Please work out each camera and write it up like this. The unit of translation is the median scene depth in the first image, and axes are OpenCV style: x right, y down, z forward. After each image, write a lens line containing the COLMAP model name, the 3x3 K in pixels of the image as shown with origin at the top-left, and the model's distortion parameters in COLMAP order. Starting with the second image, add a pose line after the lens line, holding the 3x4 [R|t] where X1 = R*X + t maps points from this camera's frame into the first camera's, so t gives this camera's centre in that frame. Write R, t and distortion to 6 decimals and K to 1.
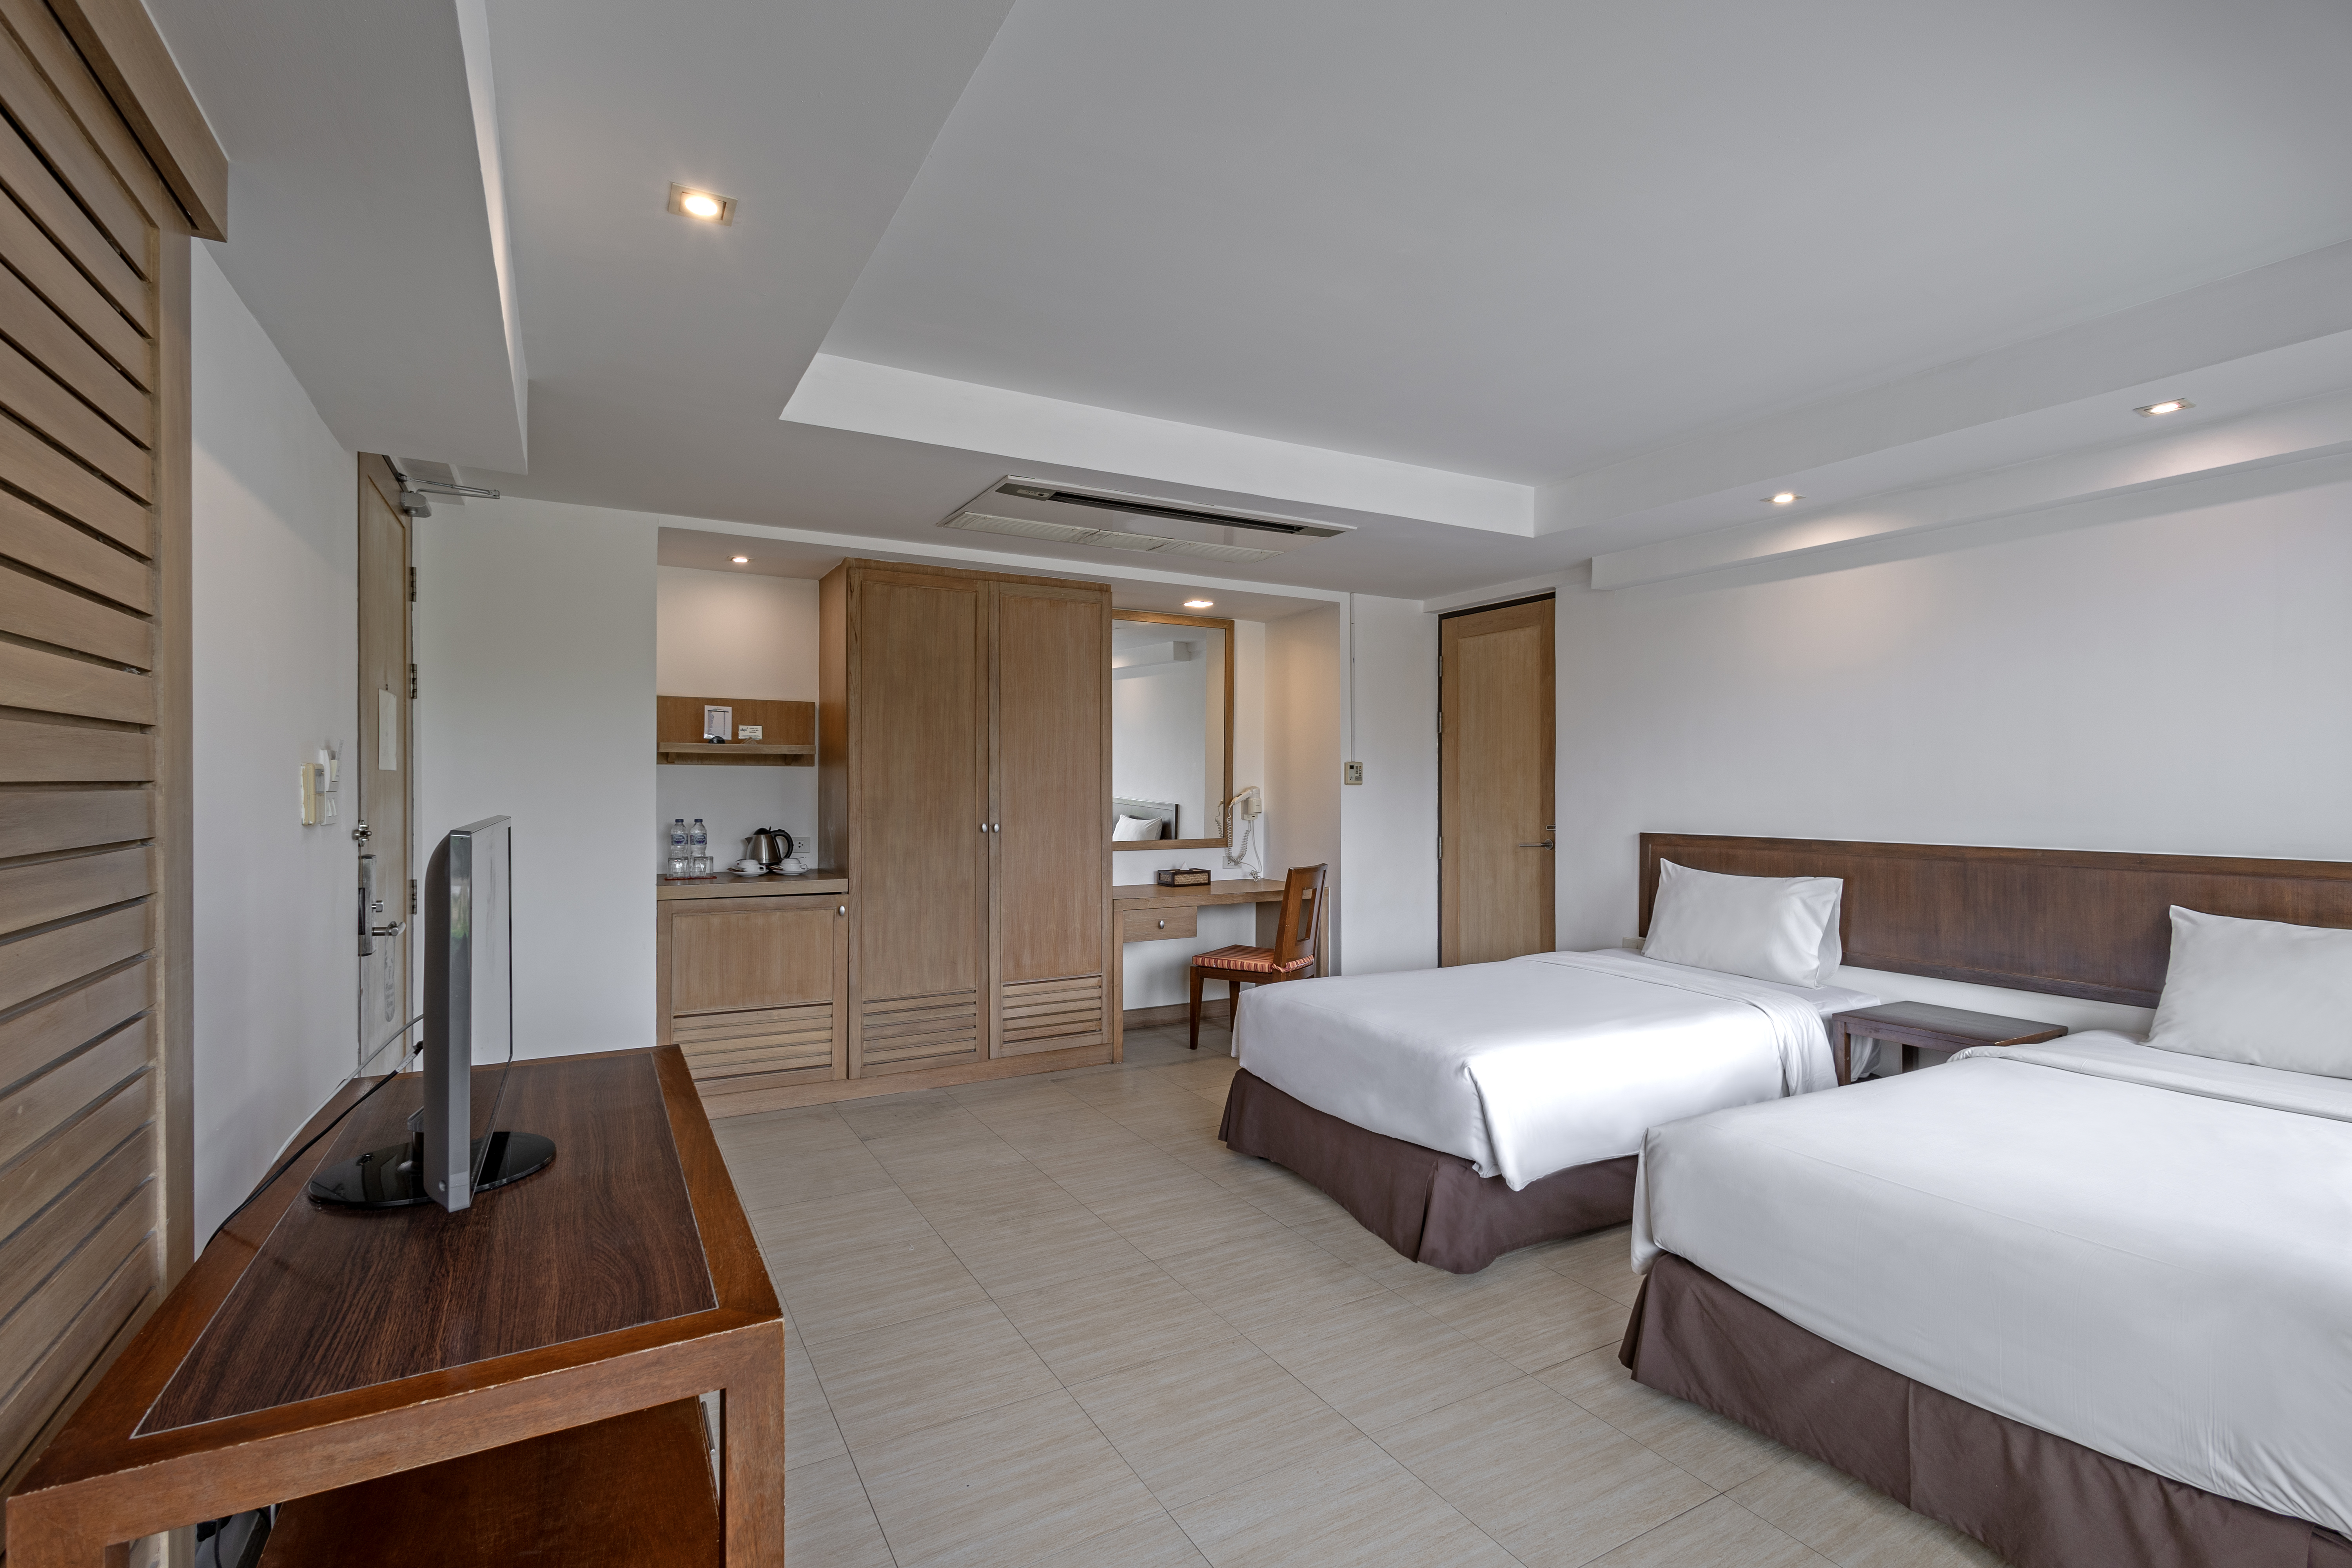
lens RADIAL K [[1077.1, 0, 1176.0], [0, 1077.1, 784.0], [0, 0, 1]] dist [0.001412, -0.000256]
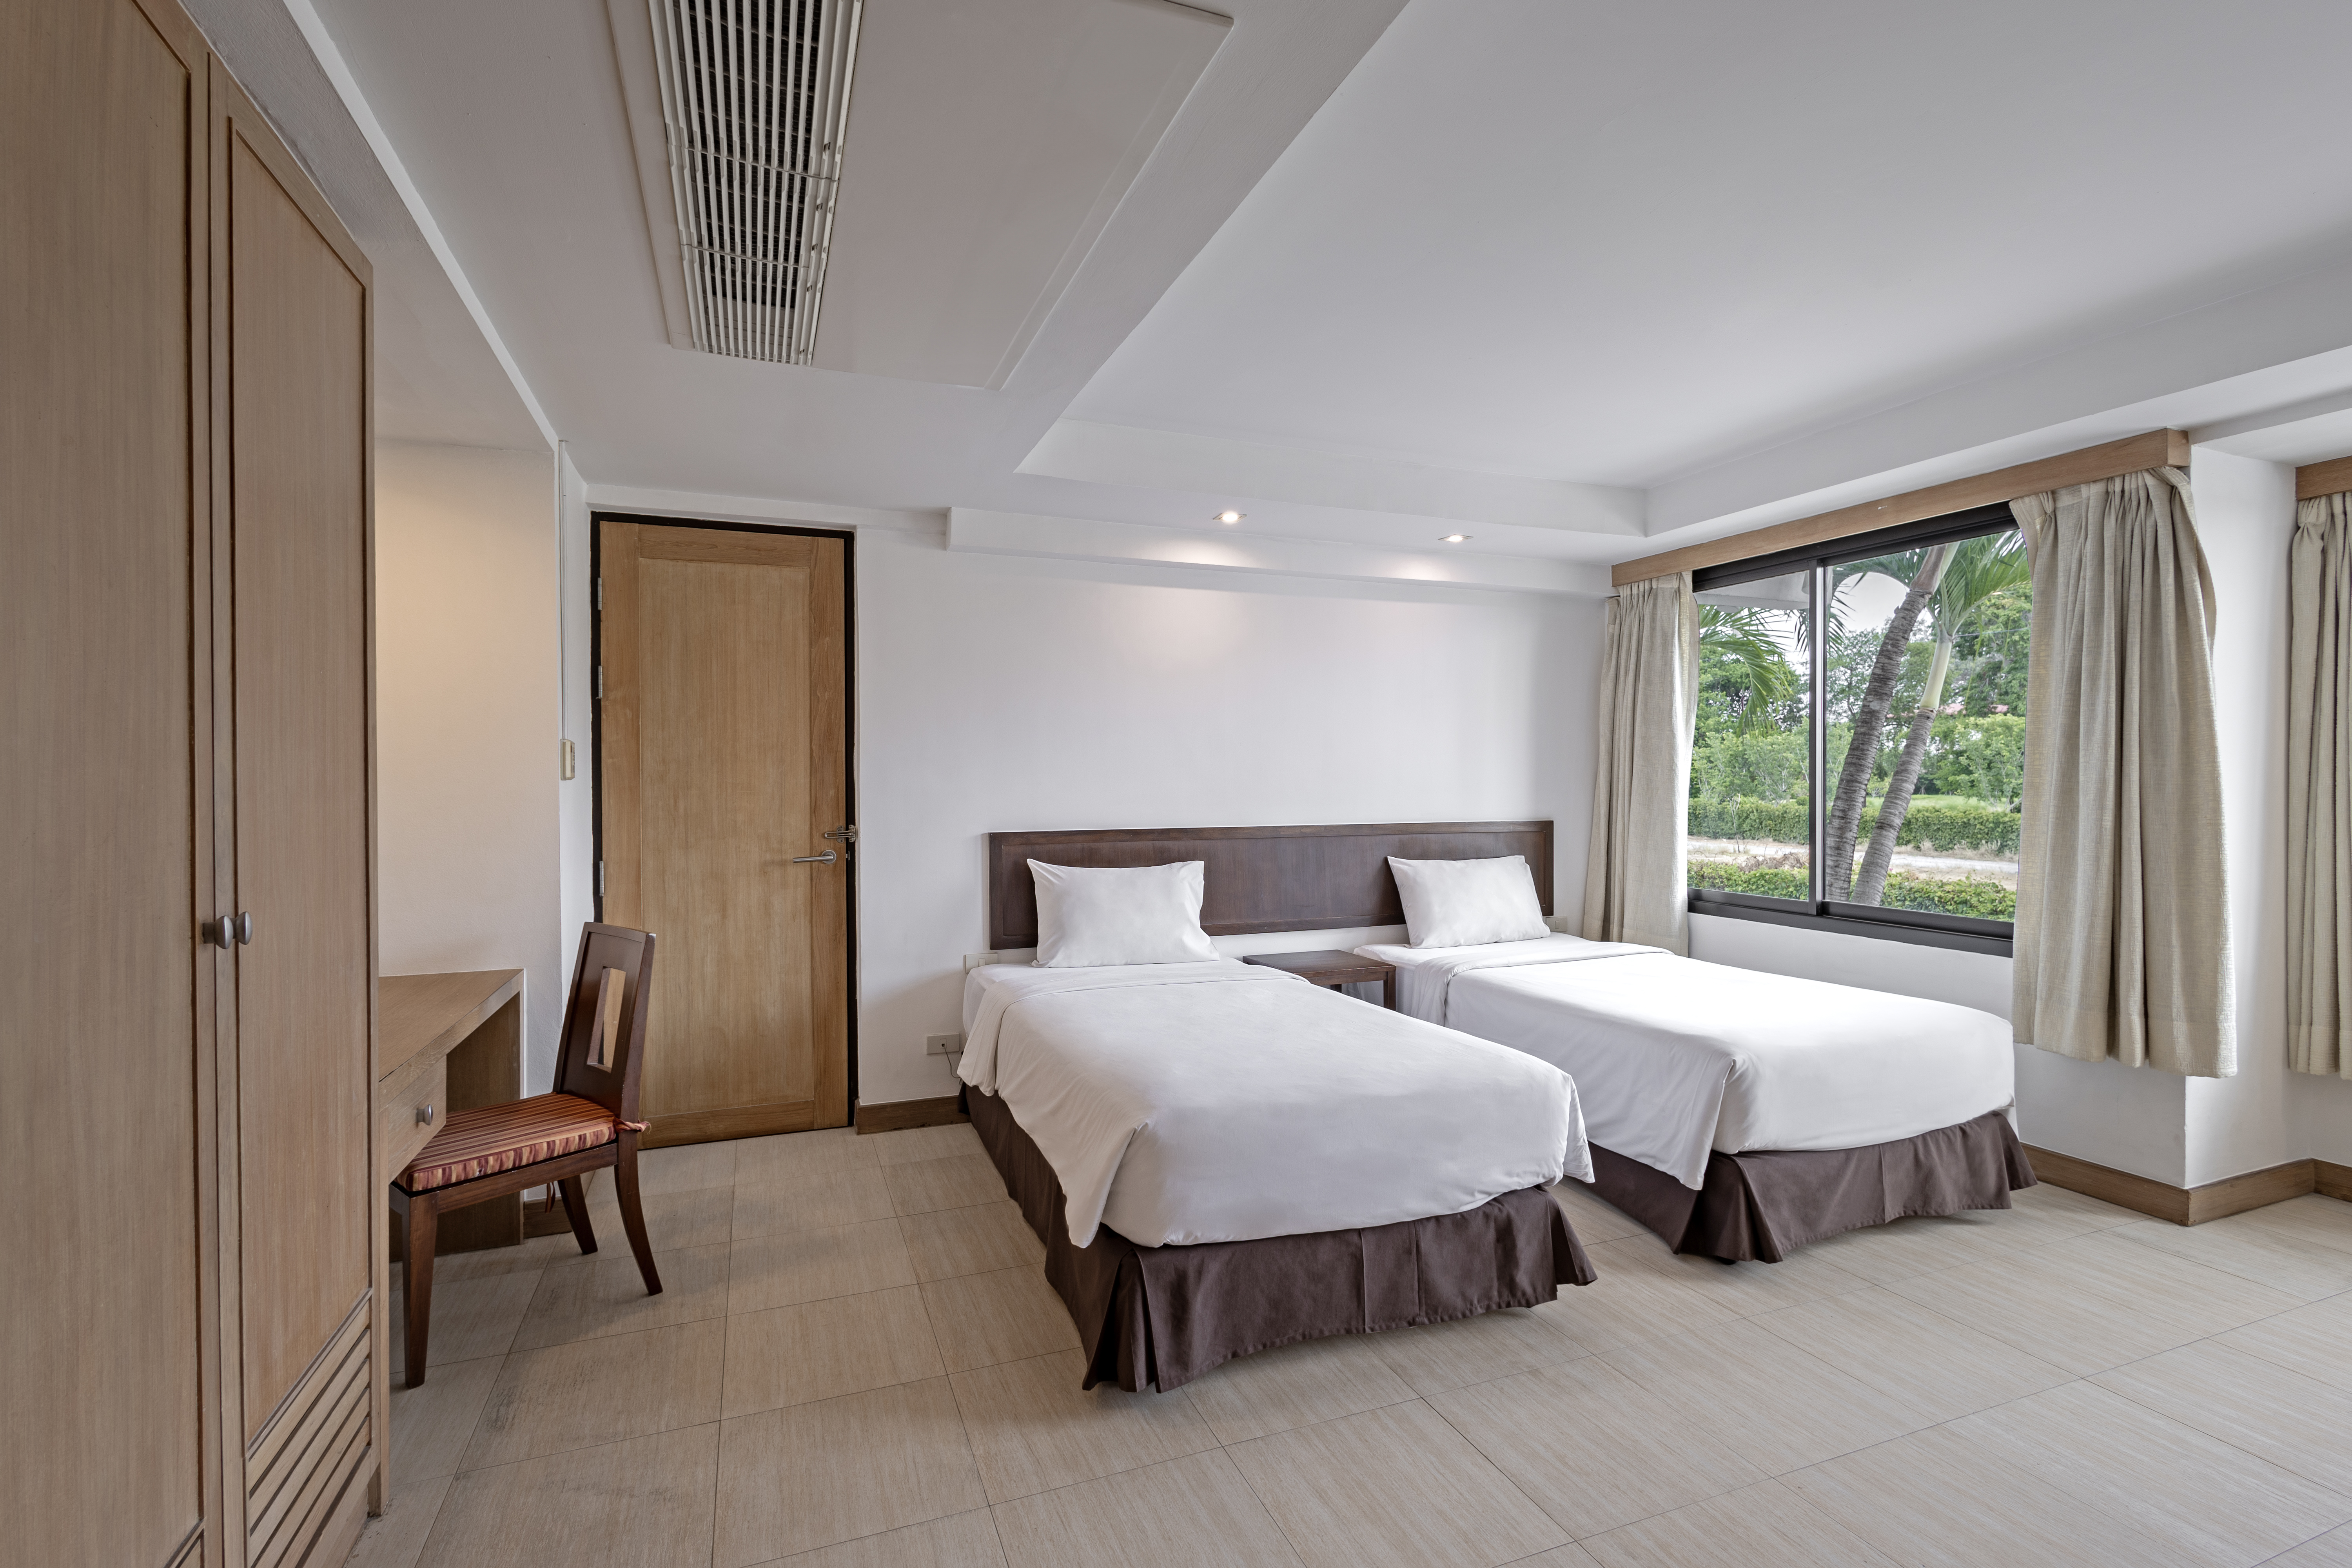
lens RADIAL K [[1077.1, 0, 1176.0], [0, 1077.1, 784.0], [0, 0, 1]] dist [0.001412, -0.000256]
pose [[0.144189, -0.003611, 0.989544, -0.432951], [0.002613, 0.999991, 0.003268, 0.002486], [-0.989547, 0.002114, 0.144197, 0.736417]]
